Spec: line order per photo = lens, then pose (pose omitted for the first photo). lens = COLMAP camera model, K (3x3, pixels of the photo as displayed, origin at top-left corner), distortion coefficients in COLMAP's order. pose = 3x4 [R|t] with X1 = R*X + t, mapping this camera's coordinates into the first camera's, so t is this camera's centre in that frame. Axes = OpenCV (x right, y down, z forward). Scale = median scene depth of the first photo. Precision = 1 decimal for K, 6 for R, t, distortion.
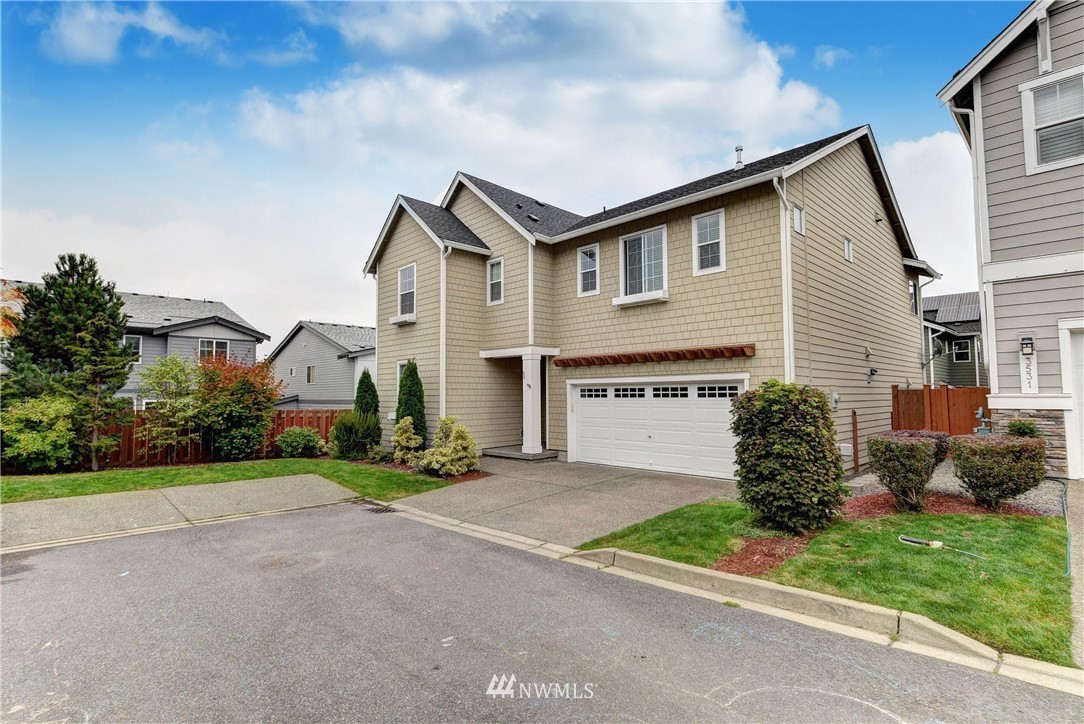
lens RADIAL K [[519.1, 0, 542.0], [0, 519.1, 362.0], [0, 0, 1]] dist [-0.000865, 0.000085]
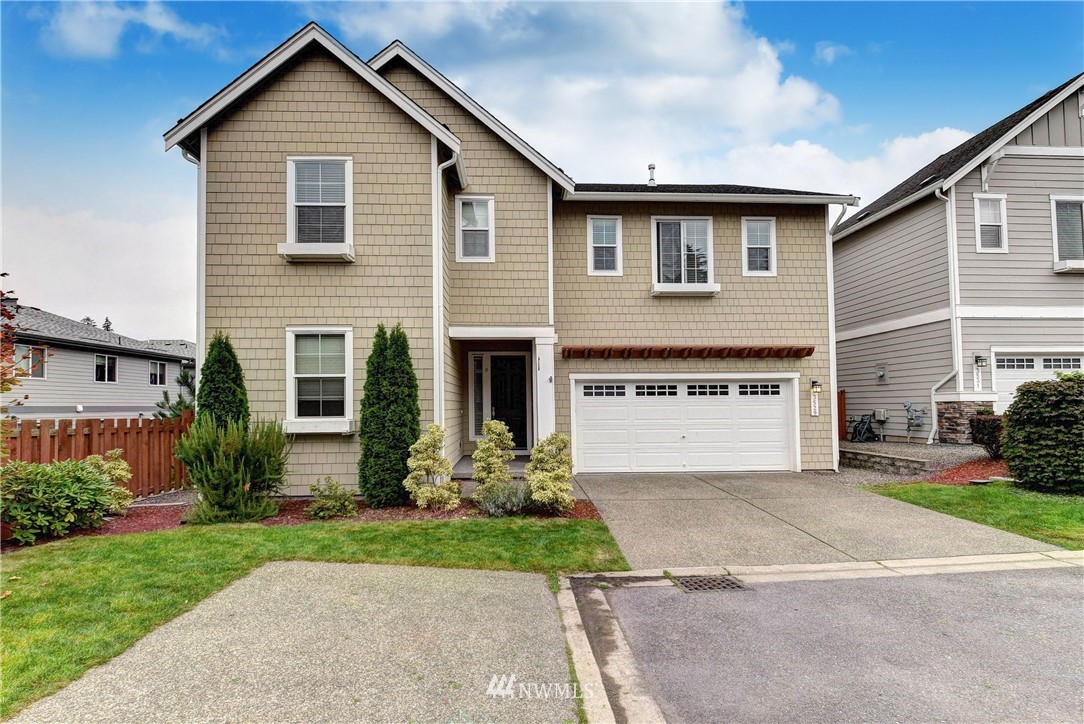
lens RADIAL K [[470.1, 0, 542.0], [0, 470.1, 376.3], [0, 0, 1]] dist [0.002341, -0.000024]
pose [[0.662498, 0.029655, 0.748477, -0.582982], [-0.045650, 0.998957, 0.000826, 0.043070], [-0.747672, -0.034715, 0.663160, 0.606219]]
